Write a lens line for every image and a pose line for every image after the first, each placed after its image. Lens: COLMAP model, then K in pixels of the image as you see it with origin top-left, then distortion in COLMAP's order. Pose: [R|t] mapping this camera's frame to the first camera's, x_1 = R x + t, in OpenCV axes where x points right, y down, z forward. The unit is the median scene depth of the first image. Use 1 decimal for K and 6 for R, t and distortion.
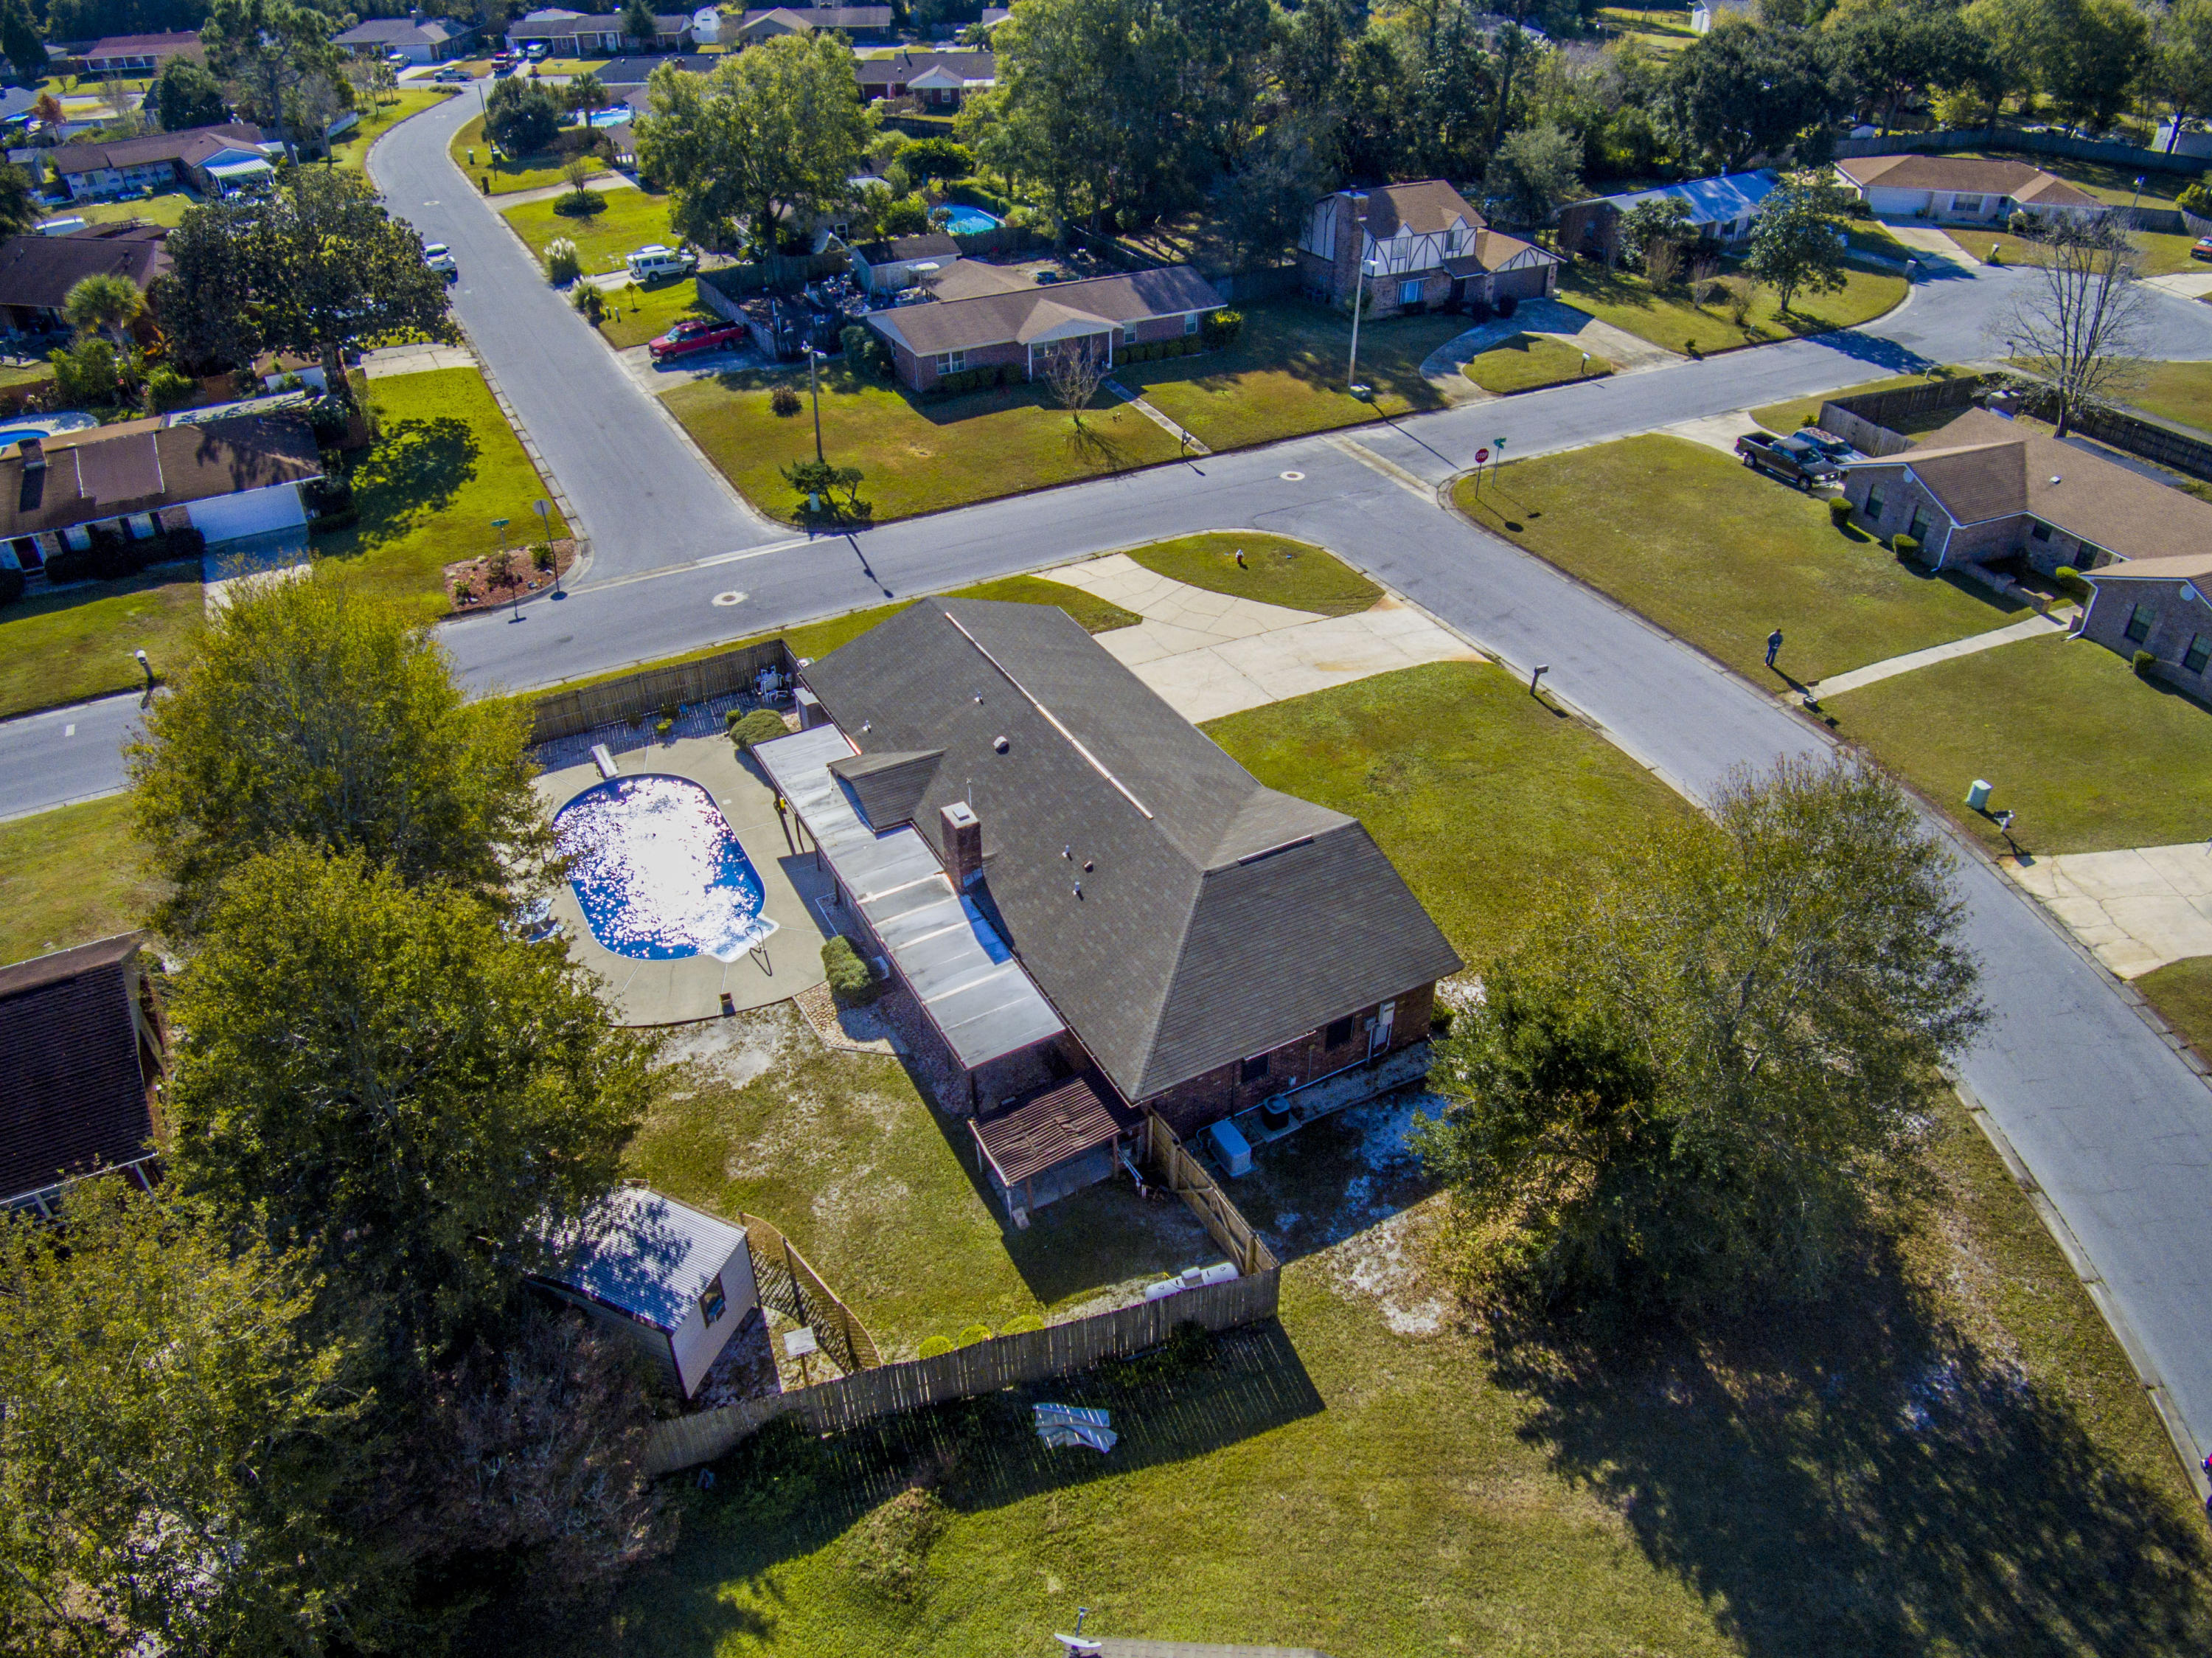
lens RADIAL K [[1490.0, 0, 1147.8], [0, 1490.0, 823.3], [0, 0, 1]] dist [-0.070655, -0.001498]
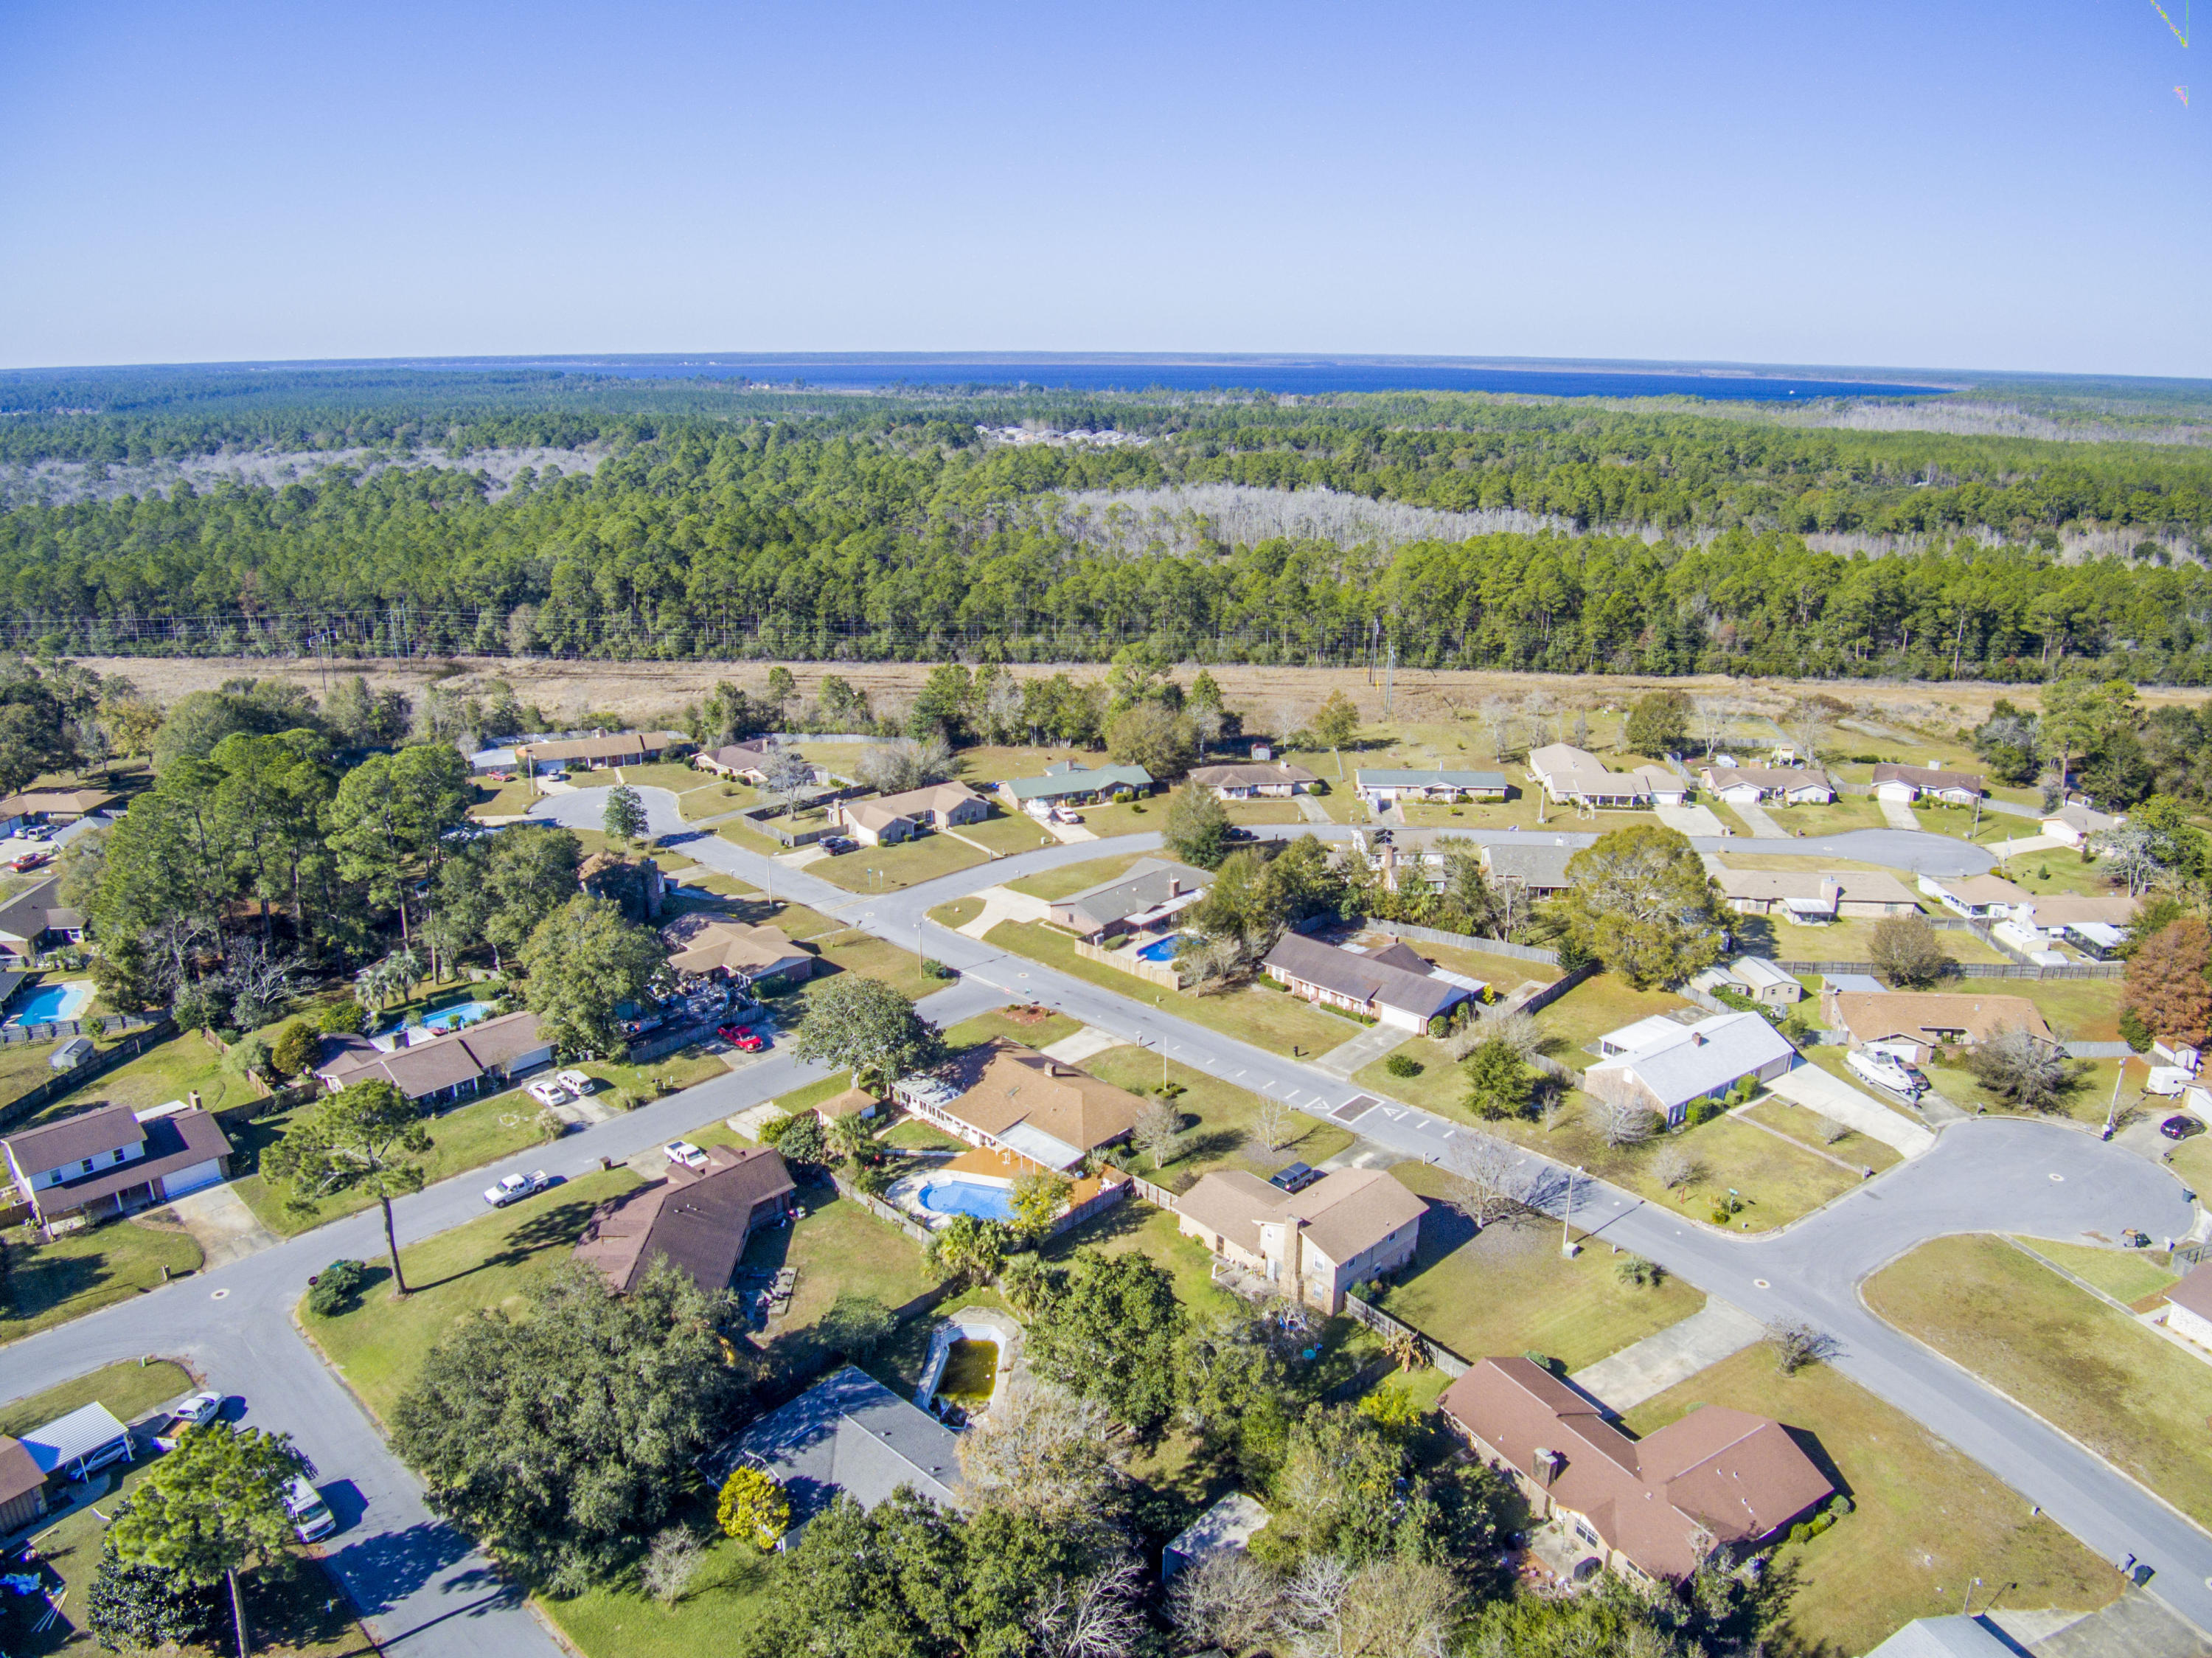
lens RADIAL K [[1490.0, 0, 1147.8], [0, 1490.0, 823.3], [0, 0, 1]] dist [-0.070655, -0.001498]
pose [[-0.319299, -0.294479, 0.900739, -3.564436], [0.538903, 0.725419, 0.428195, -1.828051], [-0.779507, 0.622133, -0.072930, 1.104244]]
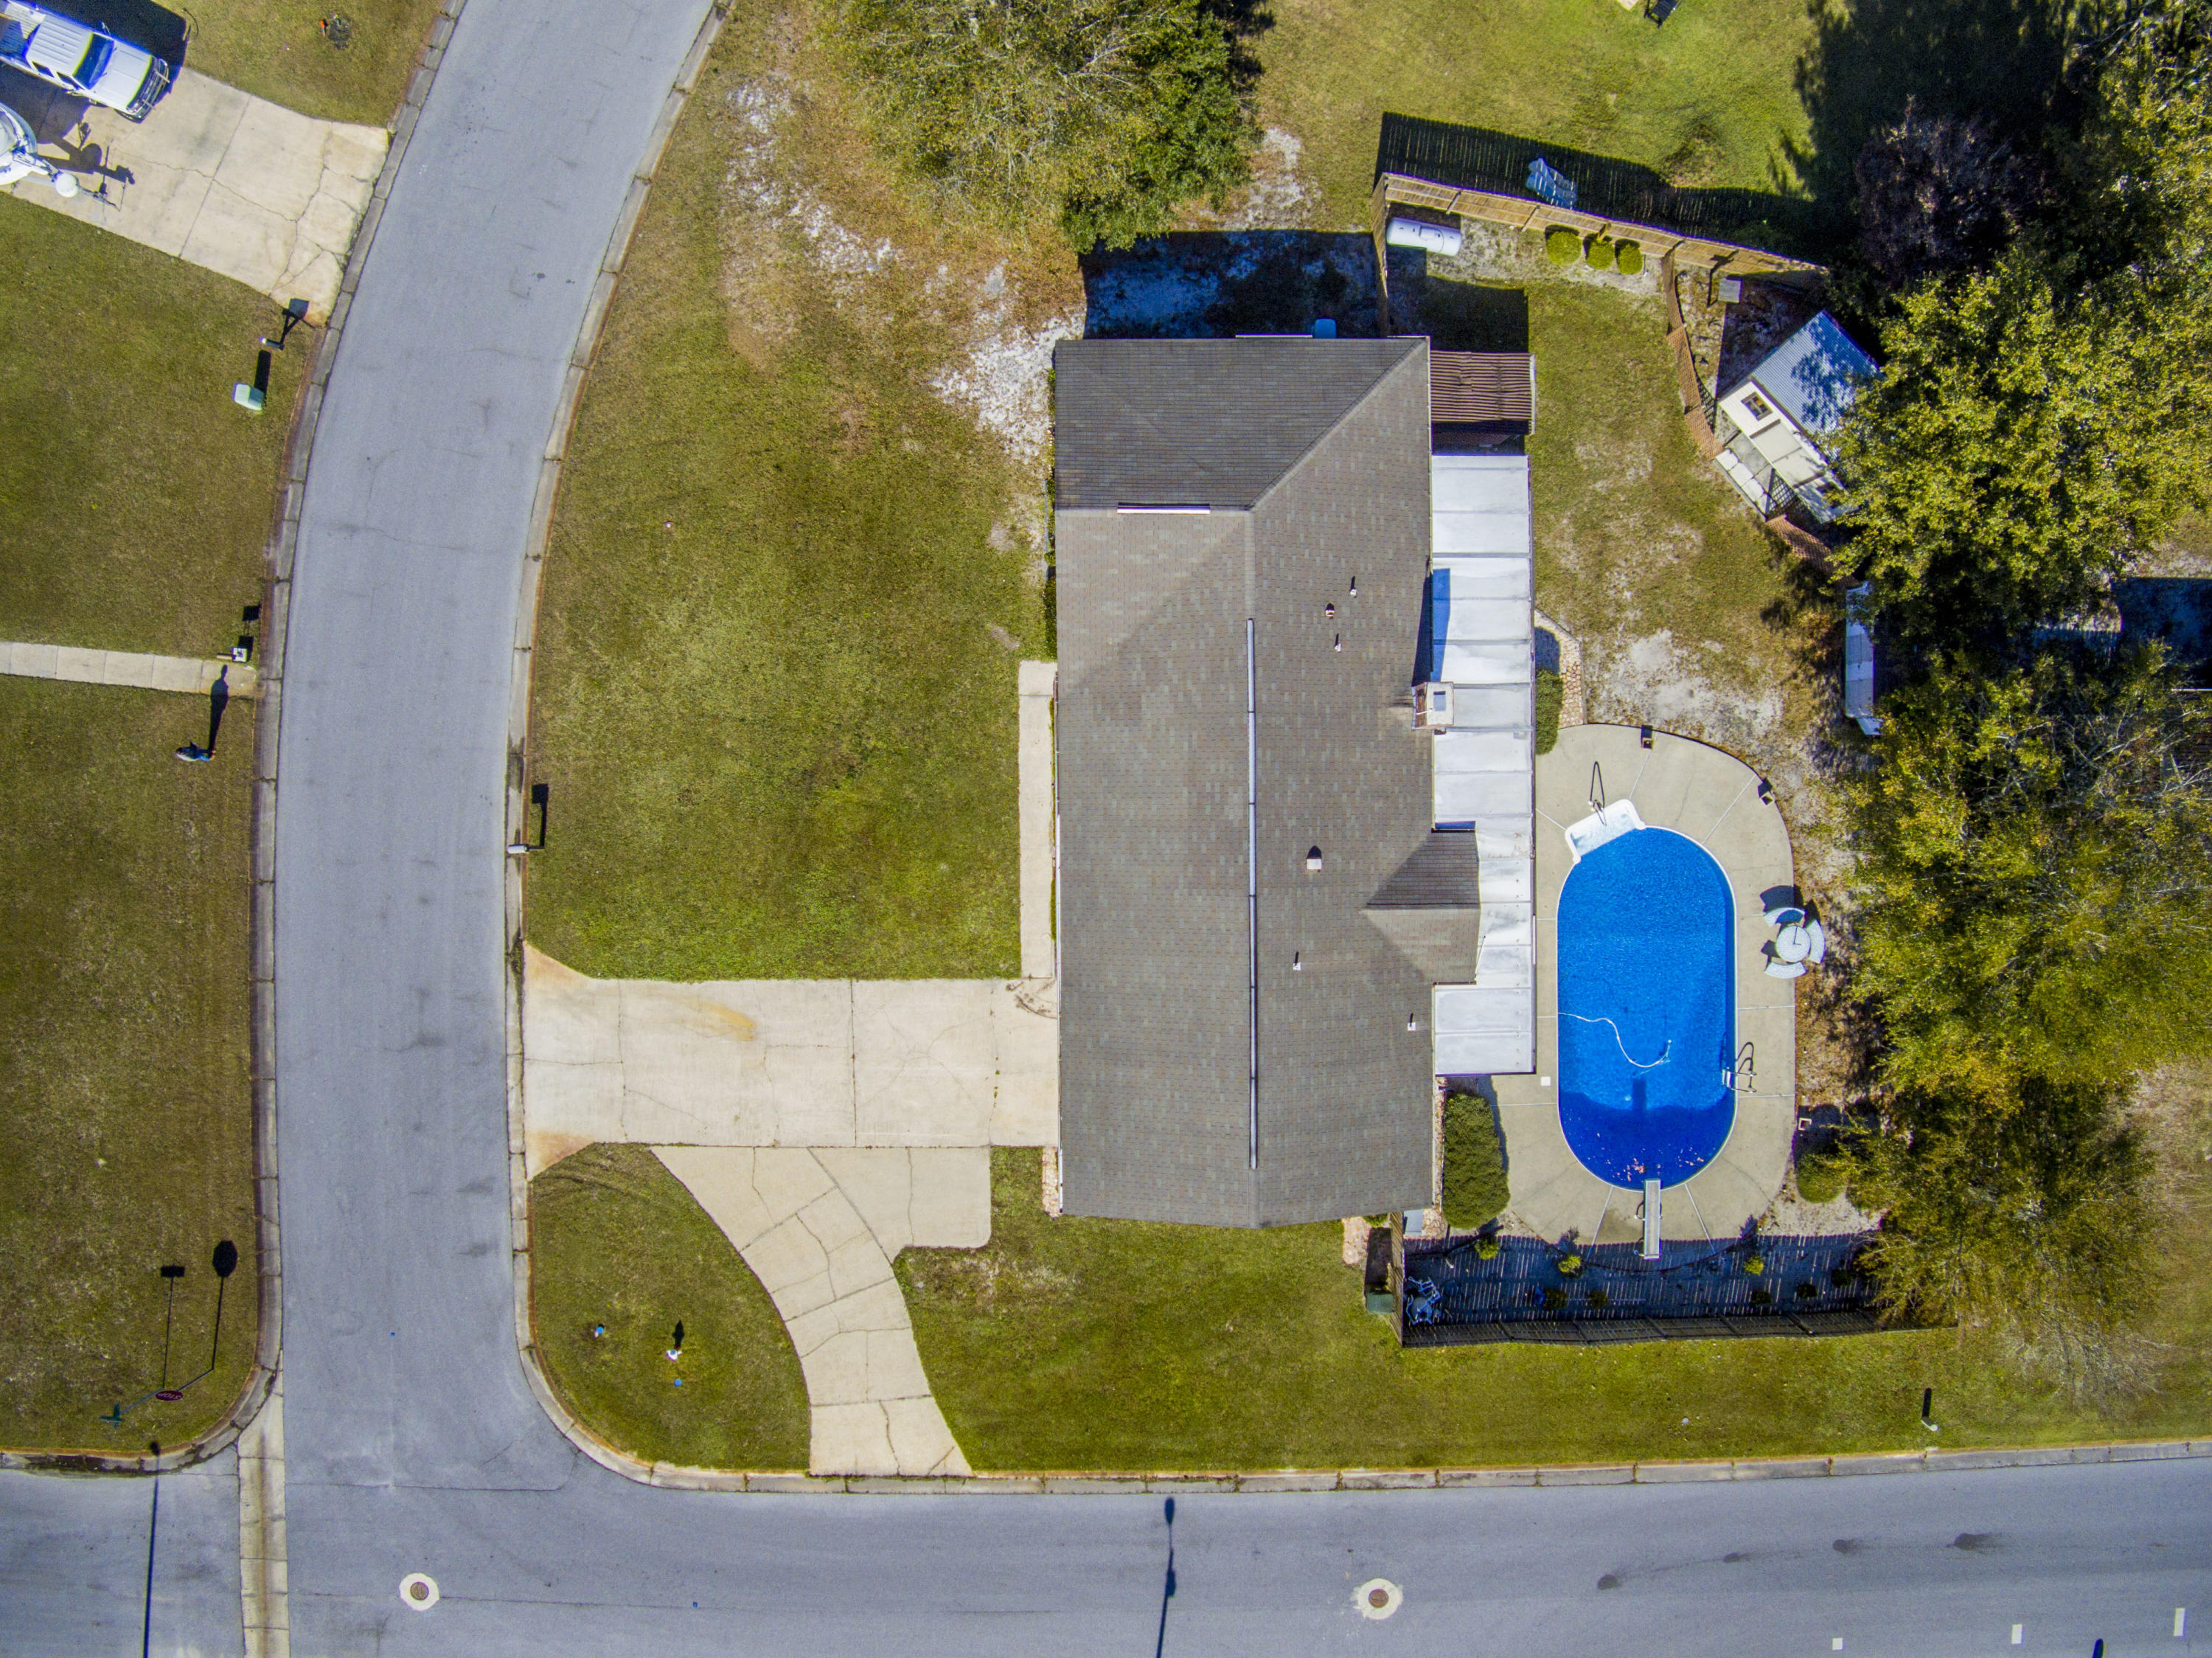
lens RADIAL K [[1490.0, 0, 1147.8], [0, 1490.0, 823.3], [0, 0, 1]] dist [-0.070655, -0.001498]
pose [[-0.871722, -0.489695, -0.017328, 0.008310], [0.267083, -0.504495, 0.821067, -0.730213], [-0.410814, 0.711114, 0.570568, 0.510210]]
